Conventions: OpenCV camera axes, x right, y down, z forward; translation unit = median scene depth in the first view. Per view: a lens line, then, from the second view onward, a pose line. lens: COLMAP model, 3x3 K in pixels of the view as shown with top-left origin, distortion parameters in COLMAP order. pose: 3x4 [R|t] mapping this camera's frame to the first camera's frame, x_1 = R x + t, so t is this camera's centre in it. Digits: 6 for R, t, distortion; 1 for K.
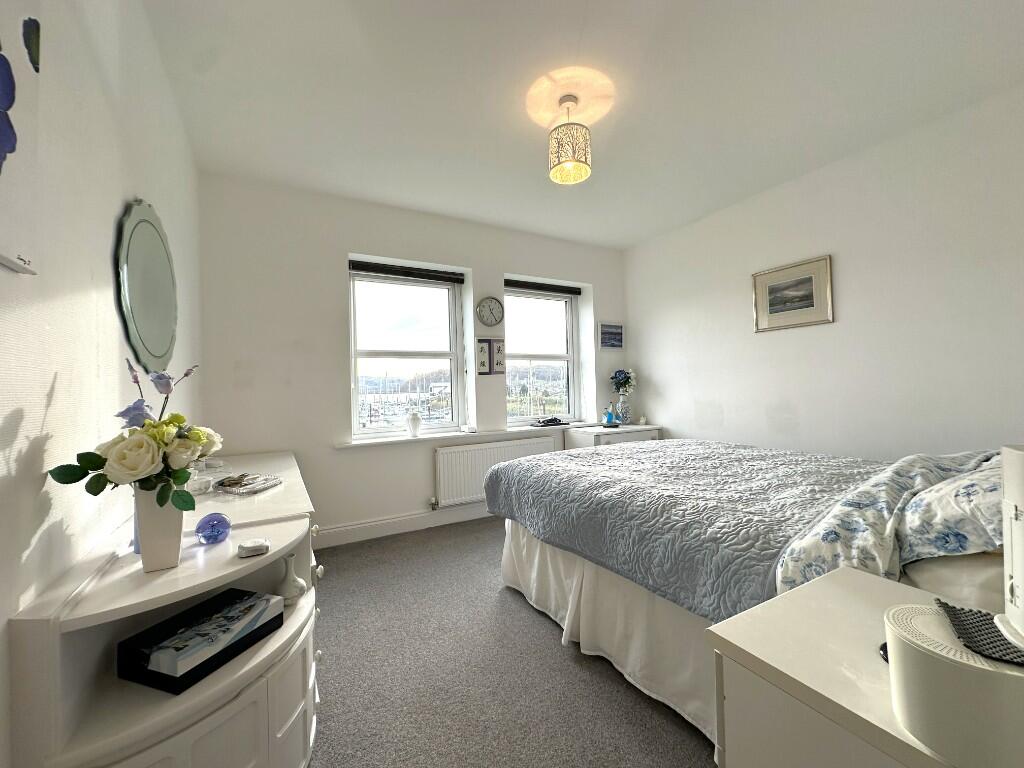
lens RADIAL K [[406.6, 0, 509.1], [0, 406.6, 382.6], [0, 0, 1]] dist [0.000202, 0.000545]
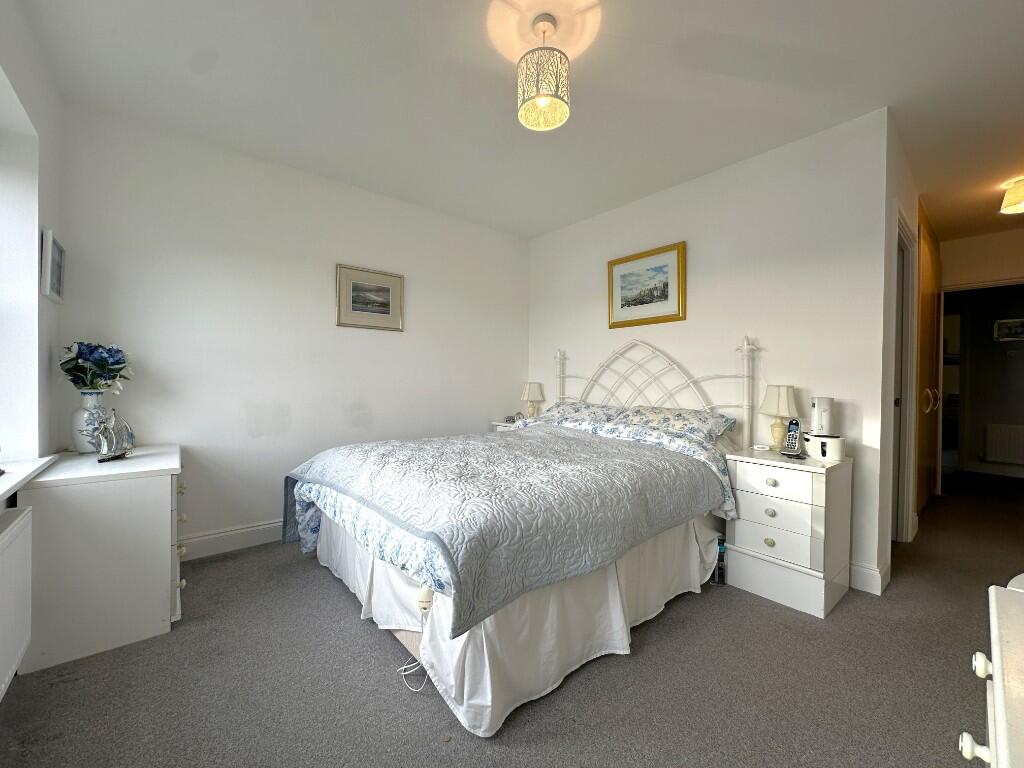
lens RADIAL K [[406.6, 0, 510.3], [0, 406.6, 382.9], [0, 0, 1]] dist [0.000202, 0.000545]
pose [[-0.175676, 0.019393, 0.984257, -0.417384], [-0.015593, 0.999626, -0.022479, 0.026731], [-0.984325, -0.019296, -0.175308, 0.806069]]
